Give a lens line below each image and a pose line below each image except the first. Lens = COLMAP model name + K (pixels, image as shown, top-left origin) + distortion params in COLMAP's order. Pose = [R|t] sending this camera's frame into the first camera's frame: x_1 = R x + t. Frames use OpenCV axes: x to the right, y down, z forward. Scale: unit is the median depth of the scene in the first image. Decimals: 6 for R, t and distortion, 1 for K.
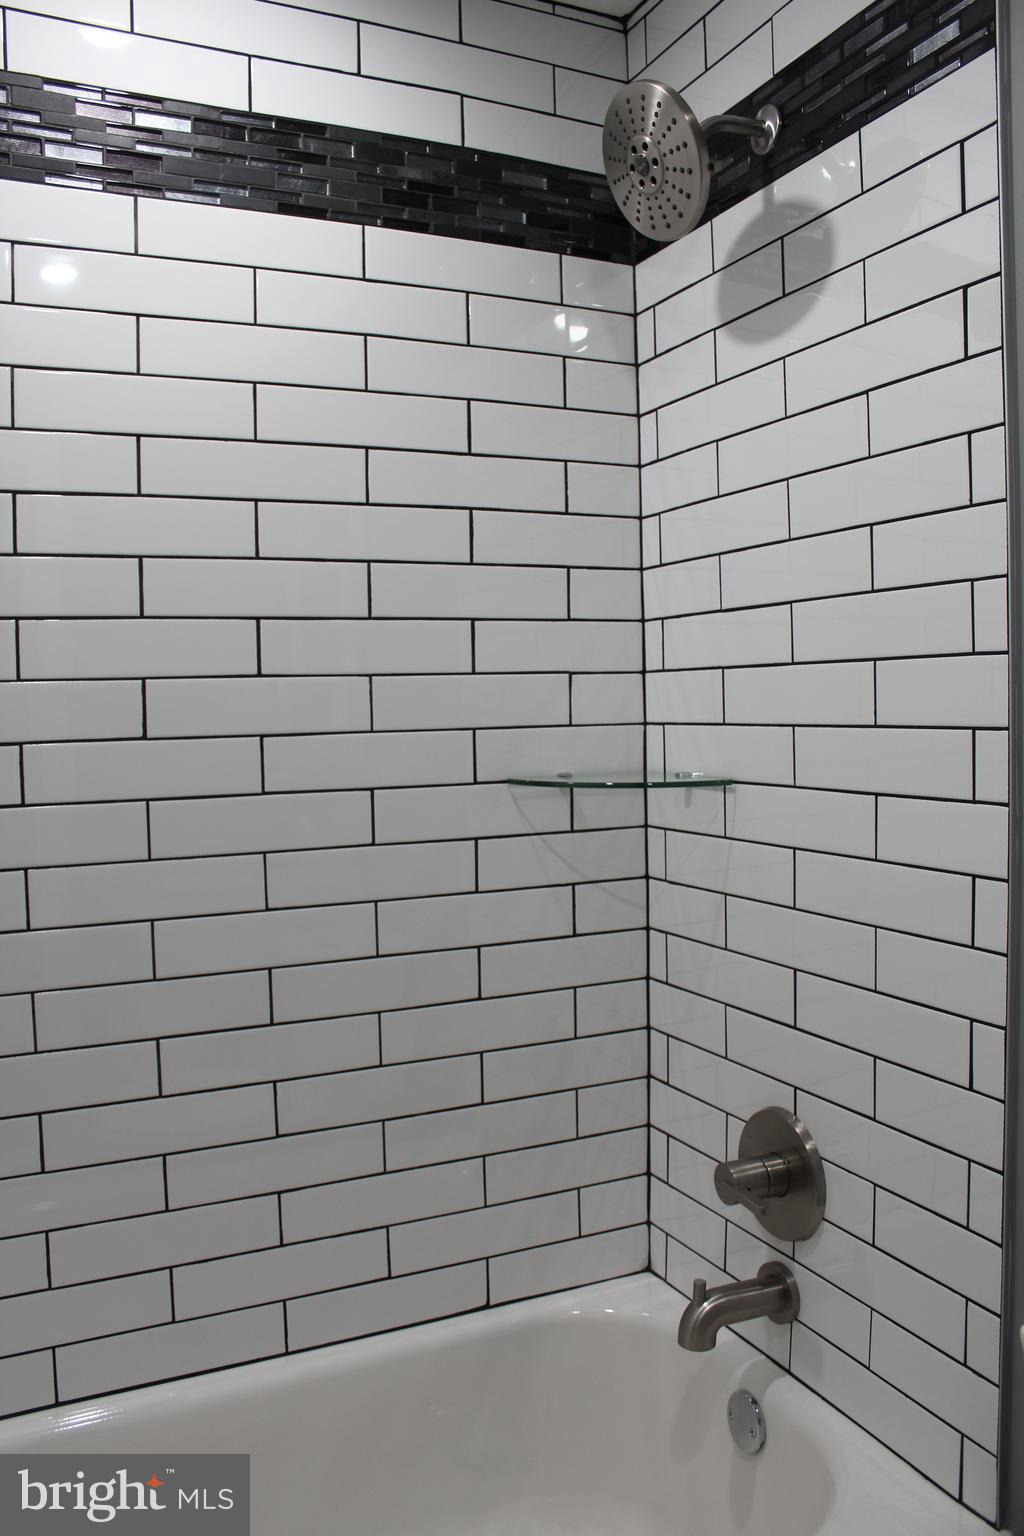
lens RADIAL K [[1258.7, 0, 512.0], [0, 1258.7, 768.0], [0, 0, 1]] dist [-0.181121, 0.153281]
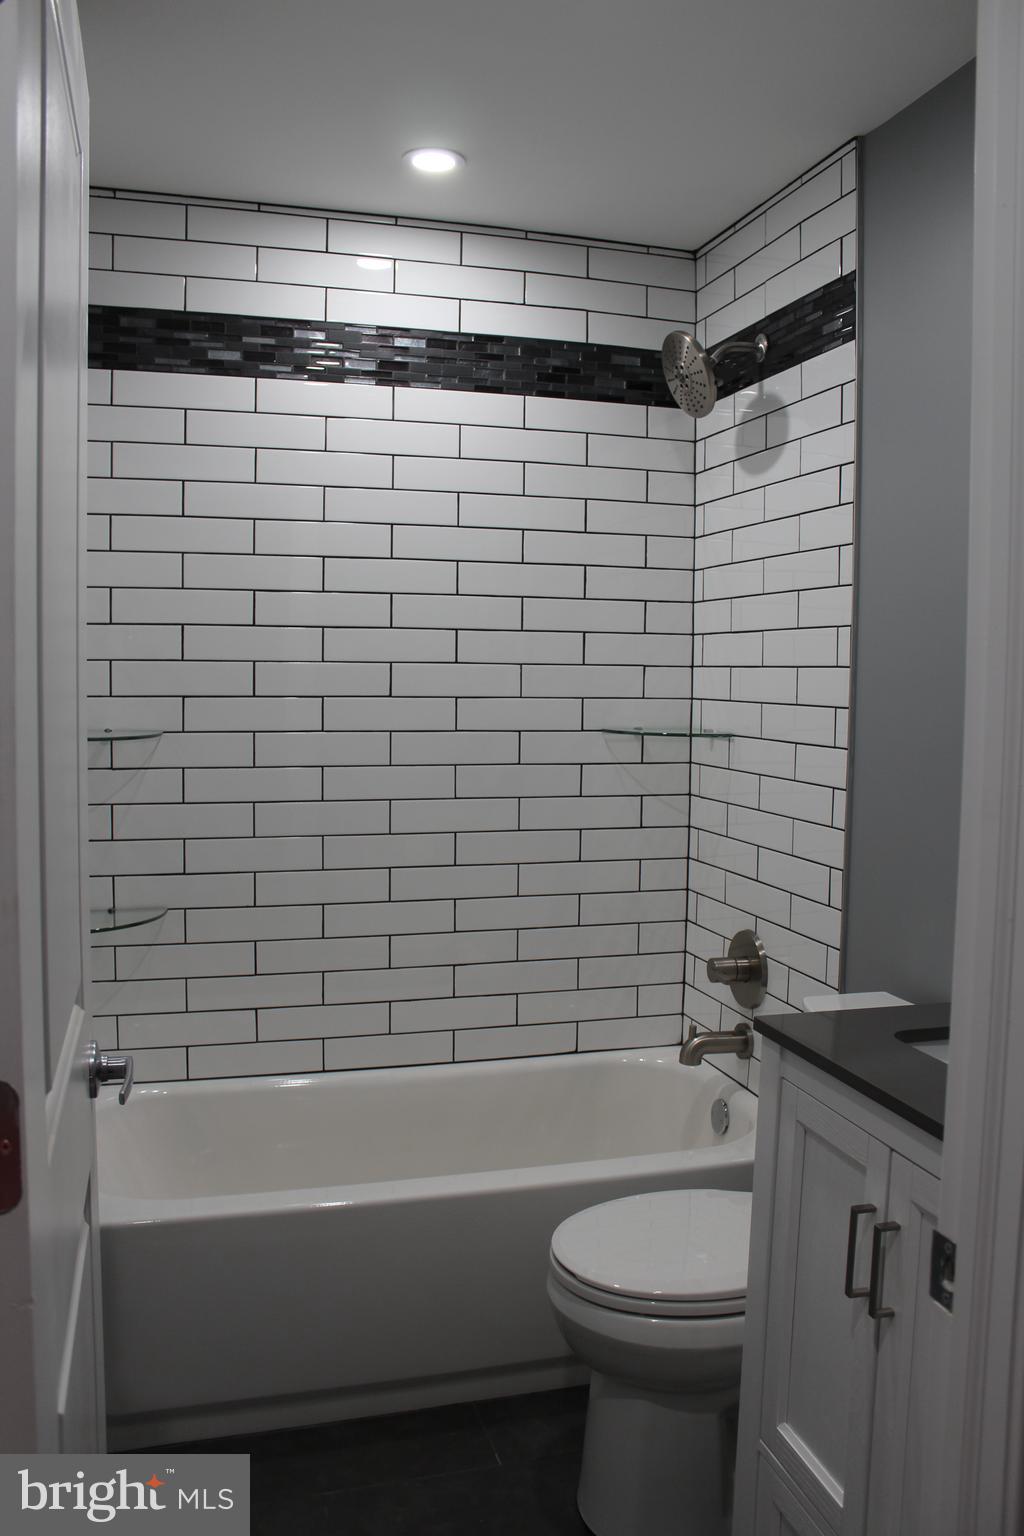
lens RADIAL K [[1258.7, 0, 512.0], [0, 1258.7, 768.0], [0, 0, 1]] dist [-0.181121, 0.153281]
pose [[0.987475, 0.043123, -0.151766, 0.143200], [-0.039226, 0.998822, 0.028581, 0.018762], [0.152820, -0.022270, 0.988003, -0.707071]]
